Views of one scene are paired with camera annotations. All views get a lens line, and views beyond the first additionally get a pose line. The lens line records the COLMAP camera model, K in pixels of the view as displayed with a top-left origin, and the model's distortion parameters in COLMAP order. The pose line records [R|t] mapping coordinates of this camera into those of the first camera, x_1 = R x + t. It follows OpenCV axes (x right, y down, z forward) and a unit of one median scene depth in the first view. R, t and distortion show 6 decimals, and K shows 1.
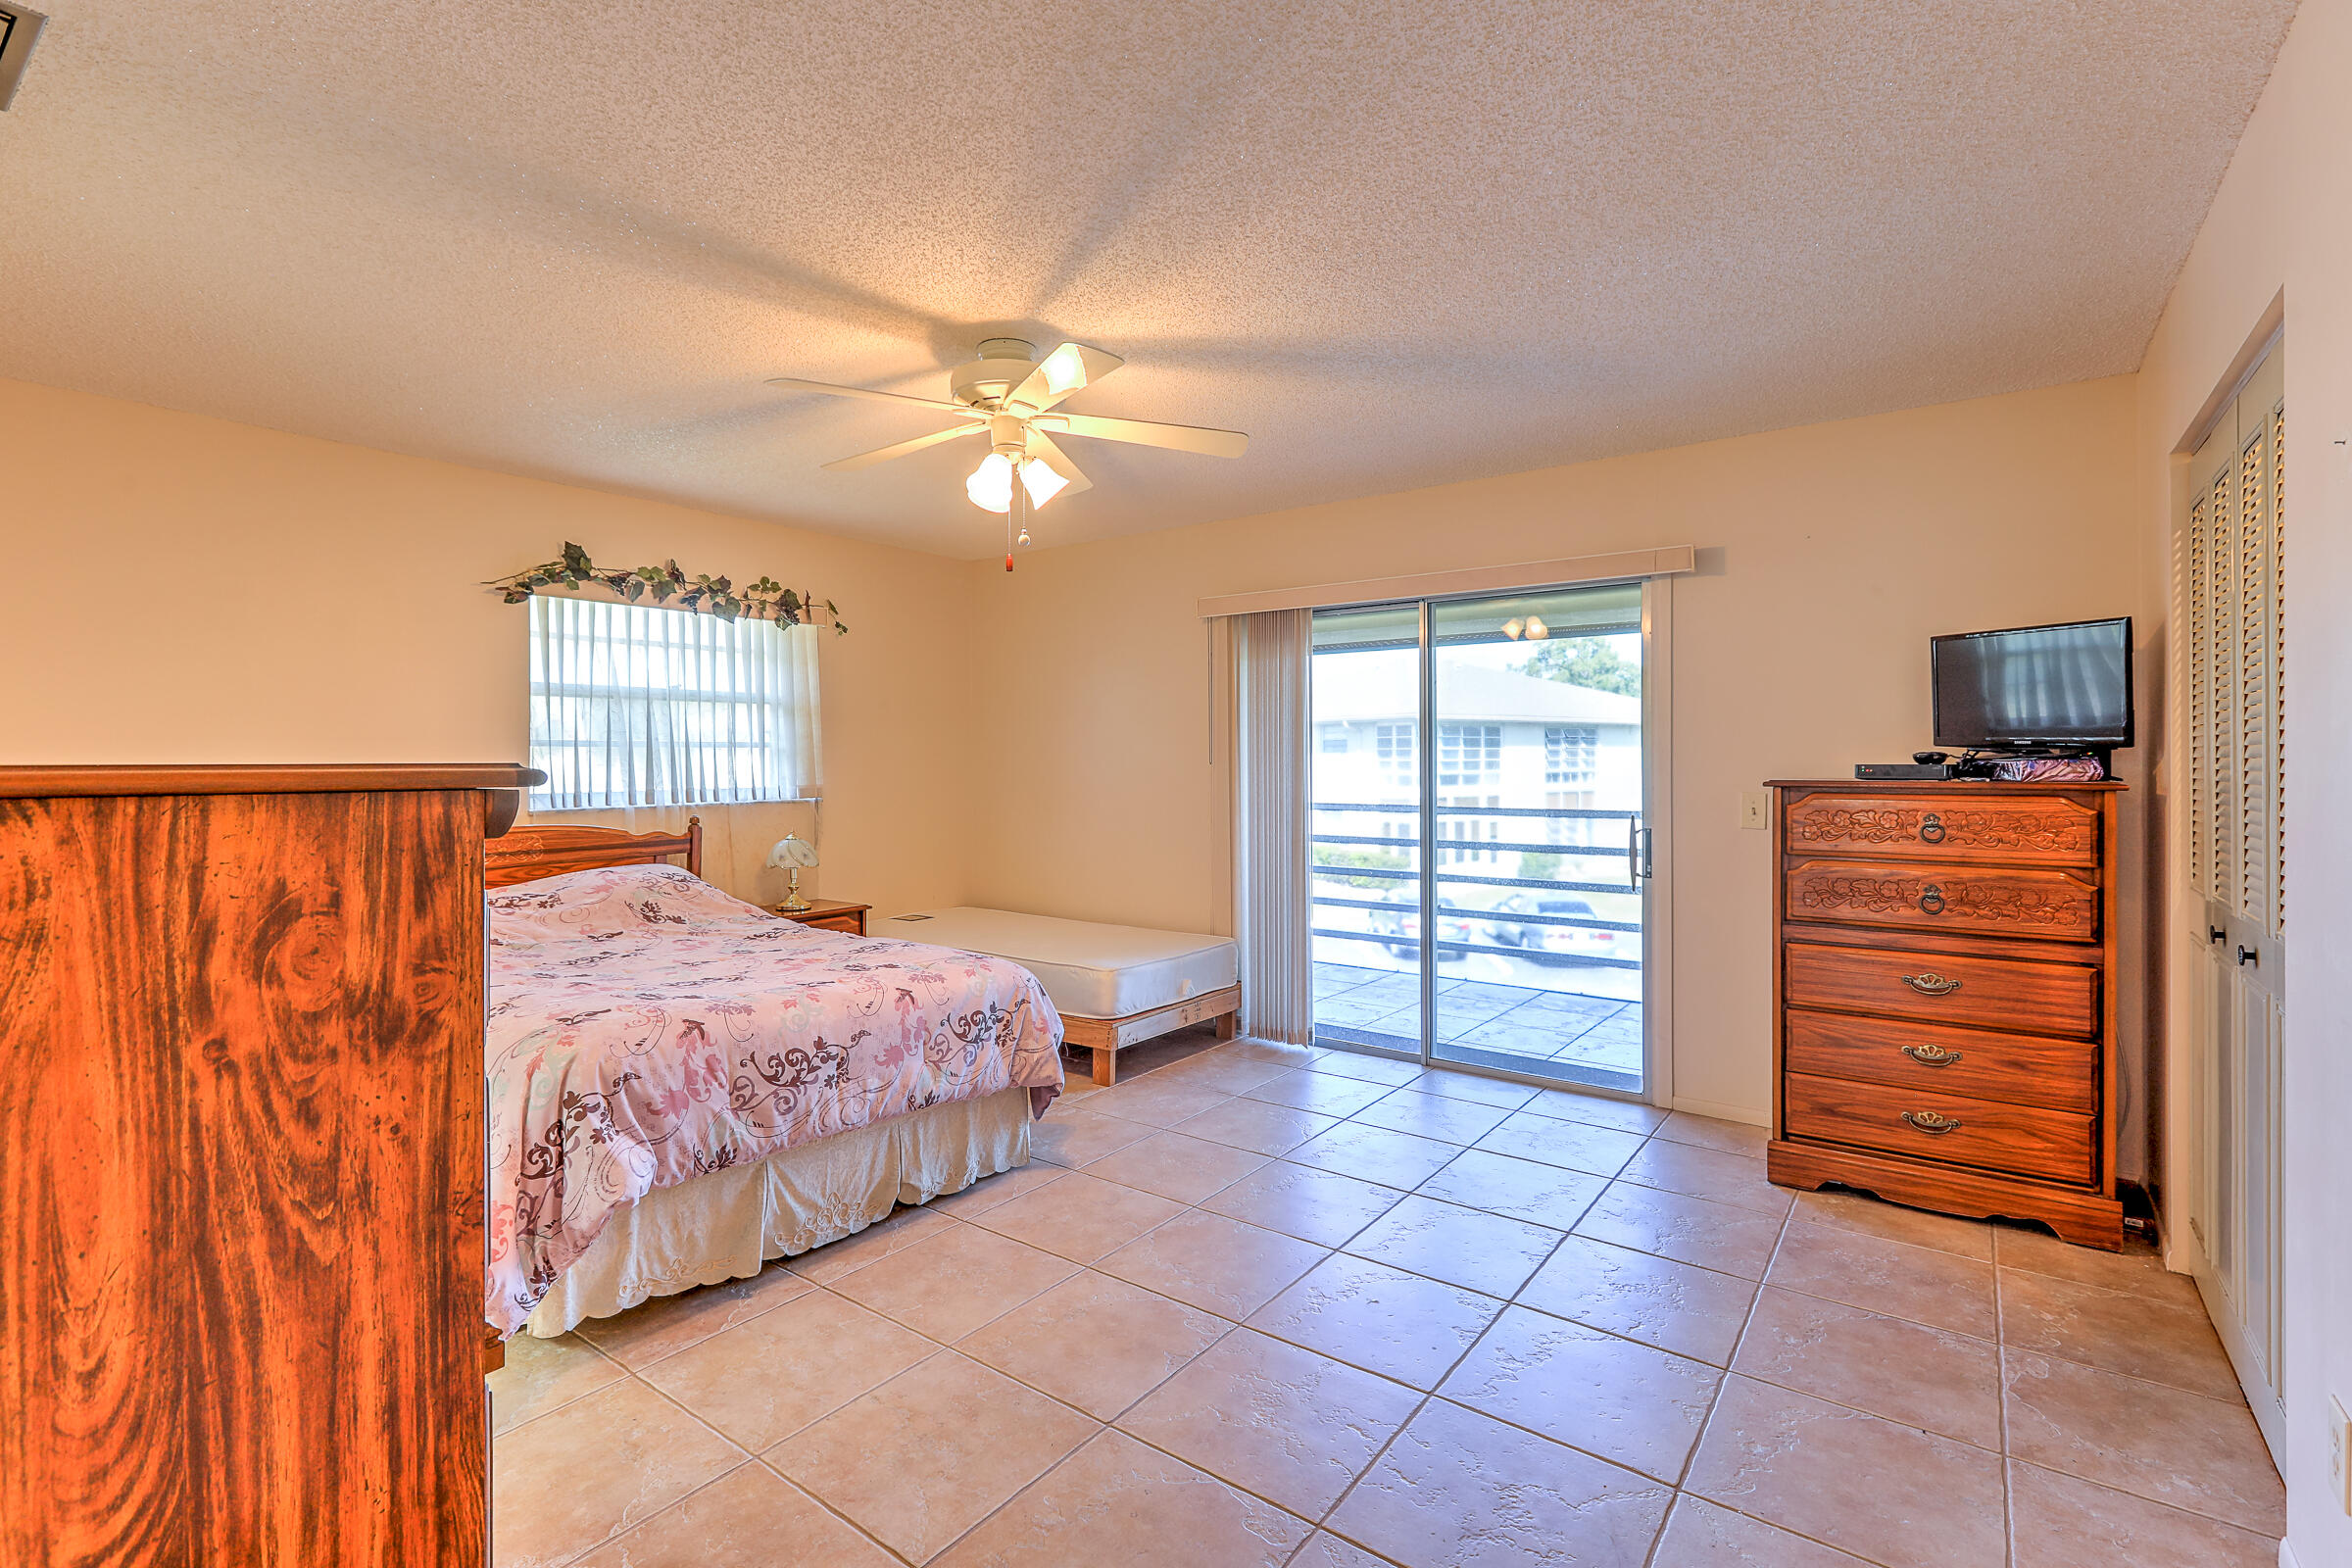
lens RADIAL K [[1050.8, 0, 1182.7], [0, 1050.8, 791.5], [0, 0, 1]] dist [-0.000350, 0.000796]
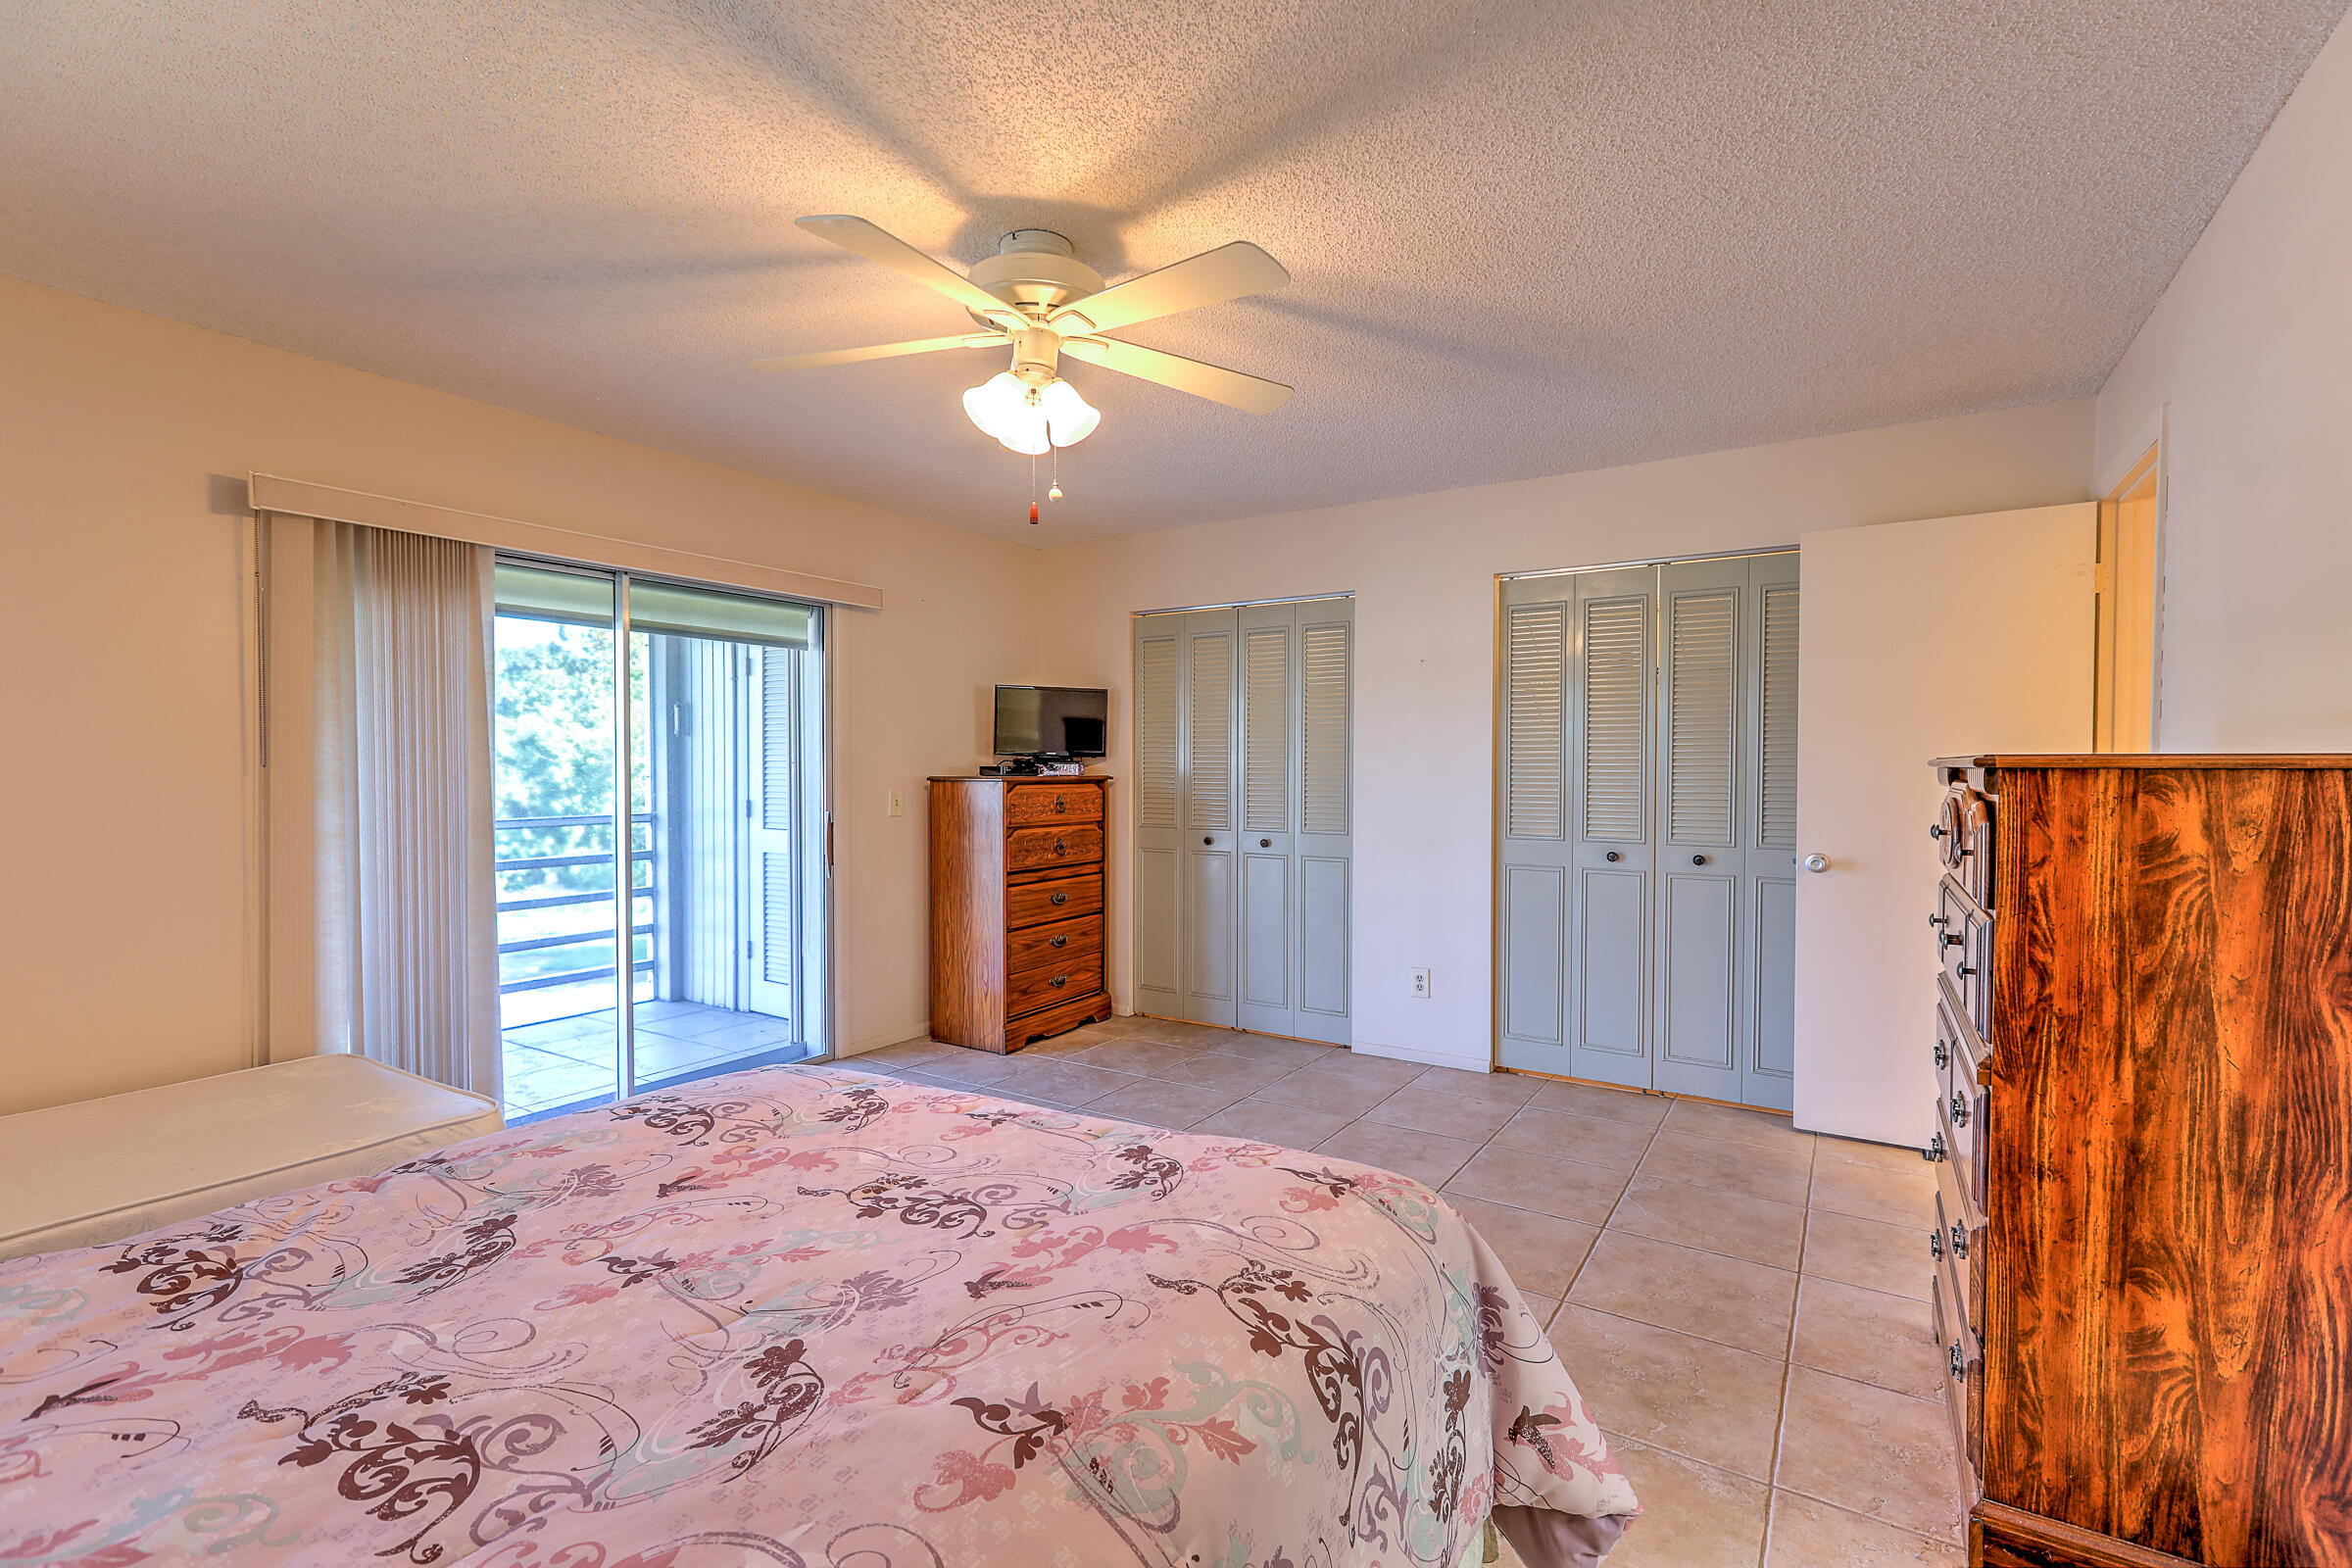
lens RADIAL K [[1050.8, 0, 1182.7], [0, 1050.8, 791.5], [0, 0, 1]] dist [-0.000350, 0.000796]
pose [[-0.075736, -0.014662, 0.997020, -0.950220], [0.037030, 0.999161, 0.017506, -0.007834], [-0.996440, 0.038245, -0.075129, 0.900627]]
